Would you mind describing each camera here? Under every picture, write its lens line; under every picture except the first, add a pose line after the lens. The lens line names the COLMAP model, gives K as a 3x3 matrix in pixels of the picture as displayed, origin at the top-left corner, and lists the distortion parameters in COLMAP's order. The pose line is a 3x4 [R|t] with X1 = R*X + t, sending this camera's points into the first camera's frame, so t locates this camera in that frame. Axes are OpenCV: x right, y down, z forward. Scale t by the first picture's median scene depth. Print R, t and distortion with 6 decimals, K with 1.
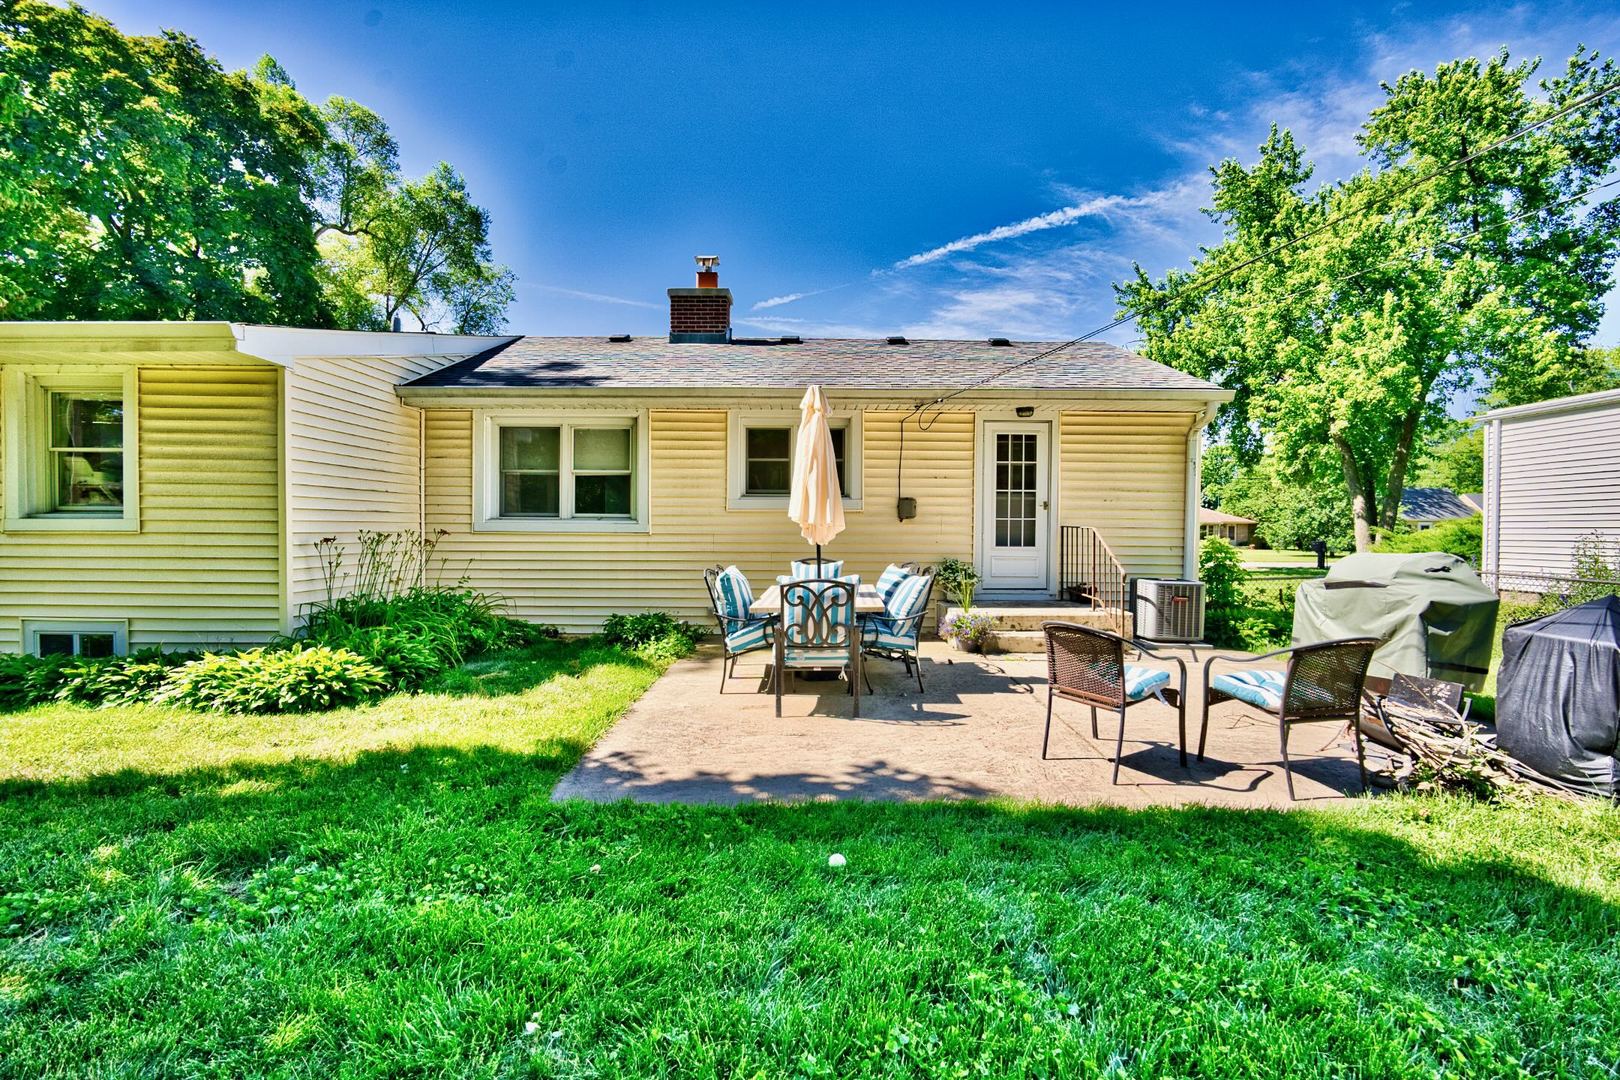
lens RADIAL K [[705.7, 0, 818.3], [0, 705.7, 534.5], [0, 0, 1]] dist [-0.002841, 0.000879]
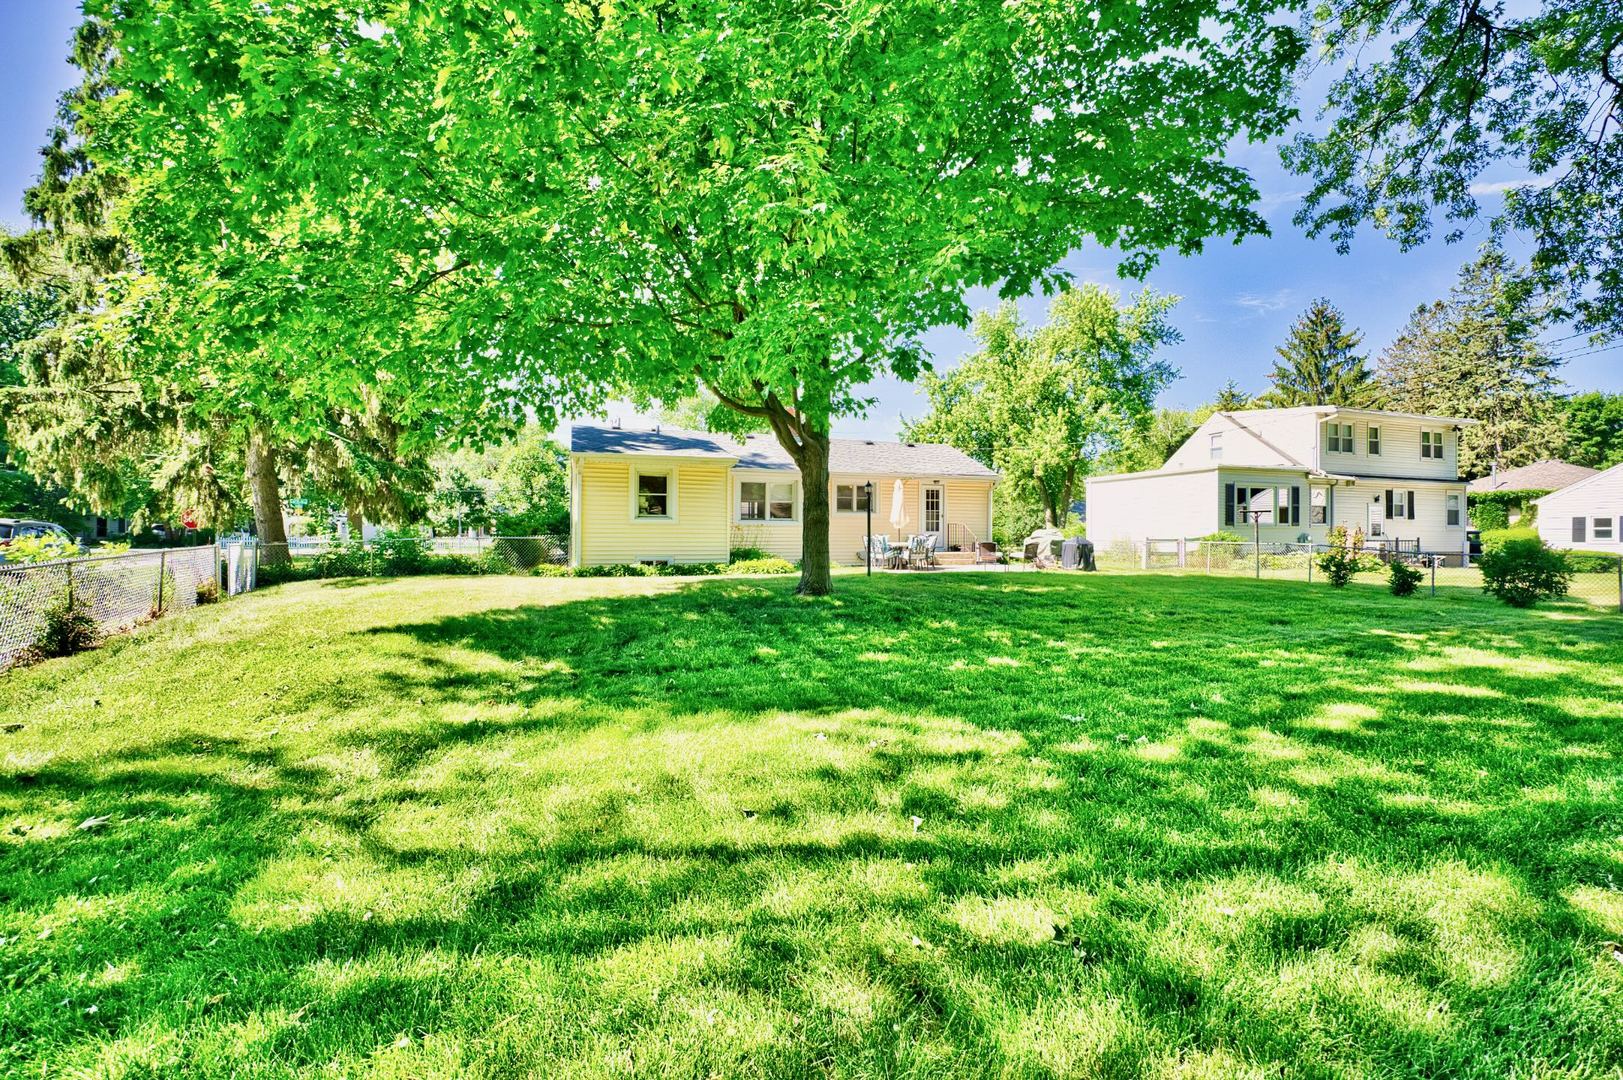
lens RADIAL K [[707.0, 0, 804.5], [0, 707.0, 538.4], [0, 0, 1]] dist [-0.002841, 0.000879]
pose [[0.952601, -0.004331, 0.304193, -0.717077], [0.005844, 0.999975, -0.004062, 0.037112], [-0.304168, 0.005647, 0.952602, -1.011036]]
